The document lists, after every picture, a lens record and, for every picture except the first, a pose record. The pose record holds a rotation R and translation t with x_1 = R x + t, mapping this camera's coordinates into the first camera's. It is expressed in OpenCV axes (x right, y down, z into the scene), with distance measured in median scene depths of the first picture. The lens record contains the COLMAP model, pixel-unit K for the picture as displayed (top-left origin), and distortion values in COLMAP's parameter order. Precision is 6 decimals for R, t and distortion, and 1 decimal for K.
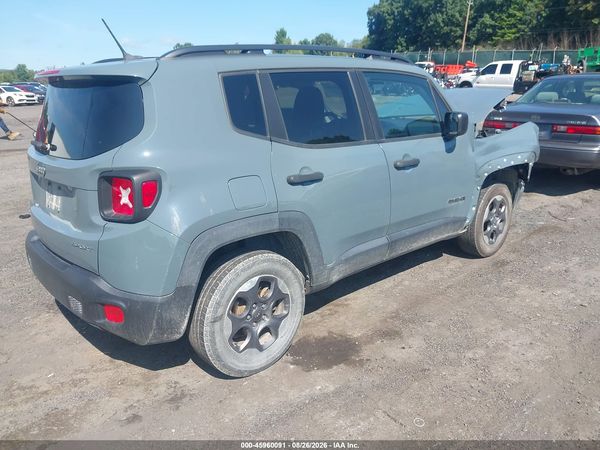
lens RADIAL K [[476.2, 0, 301.0], [0, 476.2, 229.4], [0, 0, 1]] dist [0.015197, -0.020911]
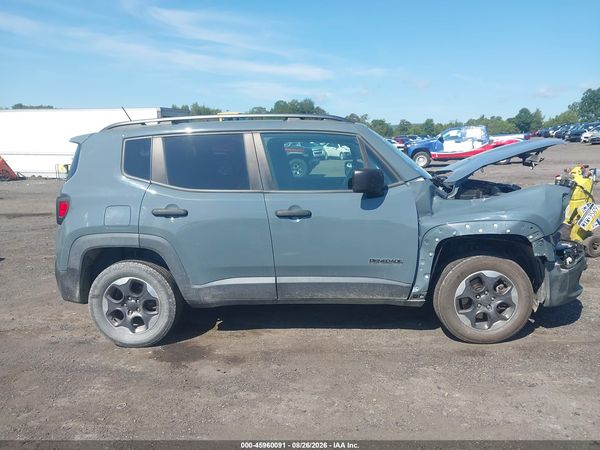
lens RADIAL K [[476.2, 0, 295.6], [0, 476.2, 228.6], [0, 0, 1]] dist [0.015197, -0.020911]
pose [[0.701628, 0.115970, -0.703043, 0.688338], [-0.185535, 0.982366, -0.023116, -0.056792], [0.687965, 0.146658, 0.710772, 0.168305]]
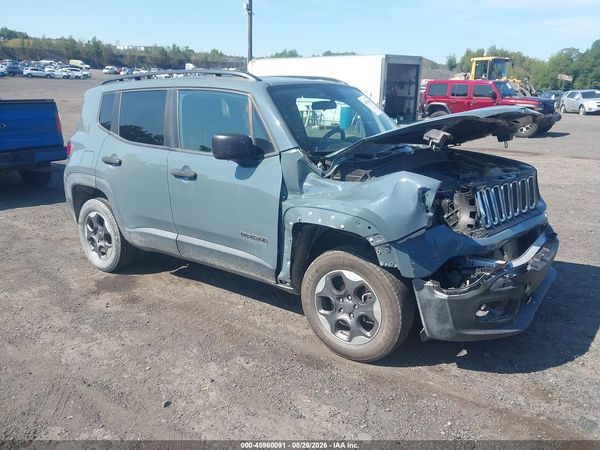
lens RADIAL K [[476.2, 0, 295.2], [0, 476.2, 227.0], [0, 0, 1]] dist [0.015197, -0.020911]
pose [[0.184854, 0.270629, -0.944769, 0.921169], [-0.277659, 0.936553, 0.213948, -0.228418], [0.942727, 0.222774, 0.248268, 0.694503]]
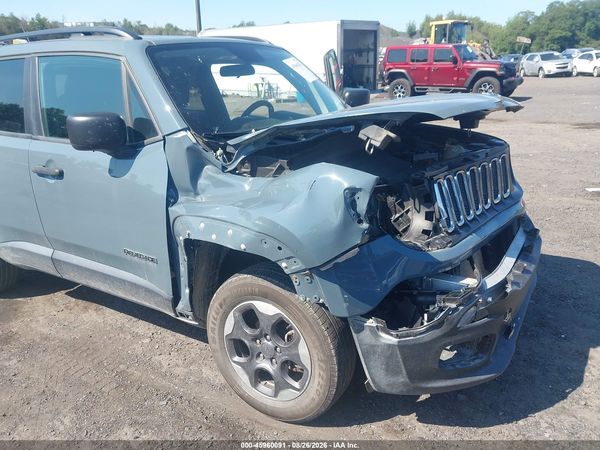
lens RADIAL K [[476.2, 0, 299.6], [0, 476.2, 223.8], [0, 0, 1]] dist [0.015197, -0.020911]
pose [[0.266210, 0.300456, -0.915892, 0.759709], [-0.240749, 0.940791, 0.238649, -0.242946], [0.933366, 0.156970, 0.322782, 0.801276]]
